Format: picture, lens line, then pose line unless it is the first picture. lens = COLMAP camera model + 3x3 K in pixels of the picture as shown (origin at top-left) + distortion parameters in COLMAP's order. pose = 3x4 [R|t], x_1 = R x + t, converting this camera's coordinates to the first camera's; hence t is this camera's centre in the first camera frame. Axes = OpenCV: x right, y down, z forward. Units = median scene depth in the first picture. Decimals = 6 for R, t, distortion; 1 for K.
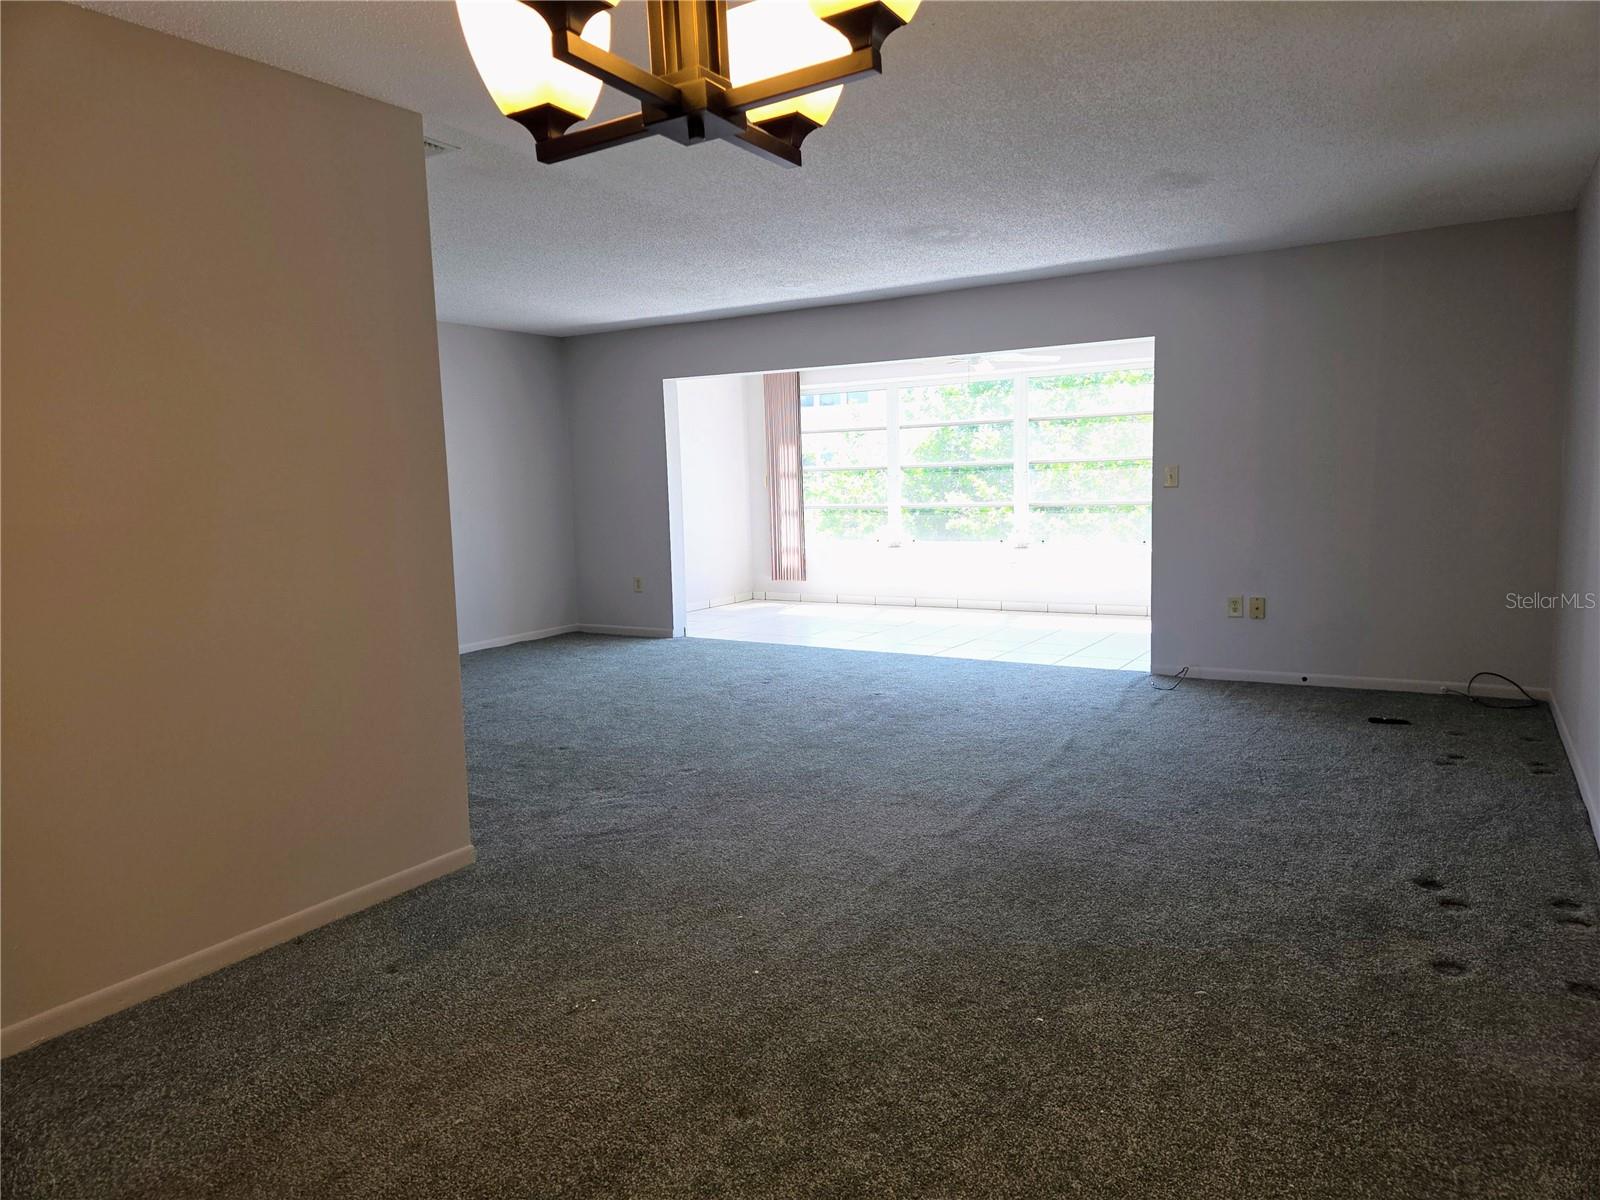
lens RADIAL K [[1094.3, 0, 788.5], [0, 1094.3, 595.3], [0, 0, 1]] dist [0.058194, -0.040909]
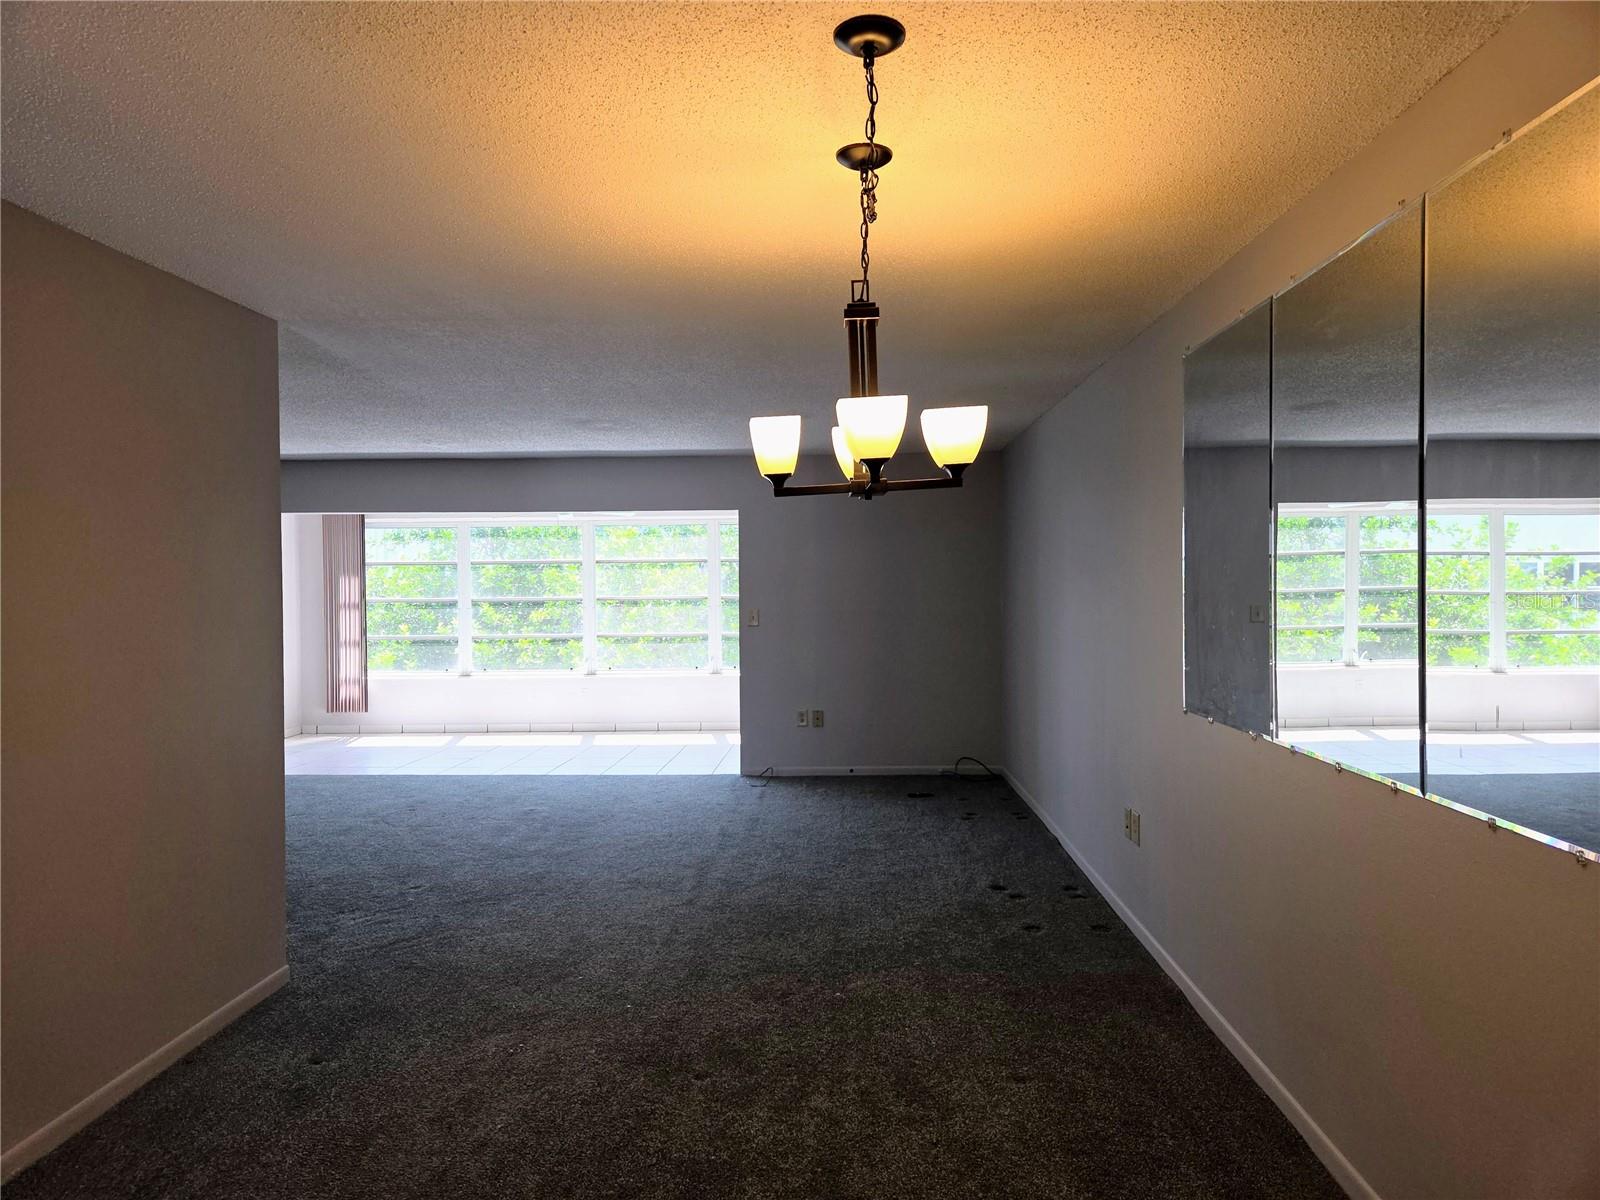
lens RADIAL K [[1094.3, 0, 803.7], [0, 1094.3, 602.3], [0, 0, 1]] dist [0.058194, -0.040909]
pose [[0.877326, 0.010037, 0.479790, -0.307329], [0.039866, 0.994801, -0.093708, -0.006209], [-0.478236, 0.101340, 0.872365, -0.197068]]
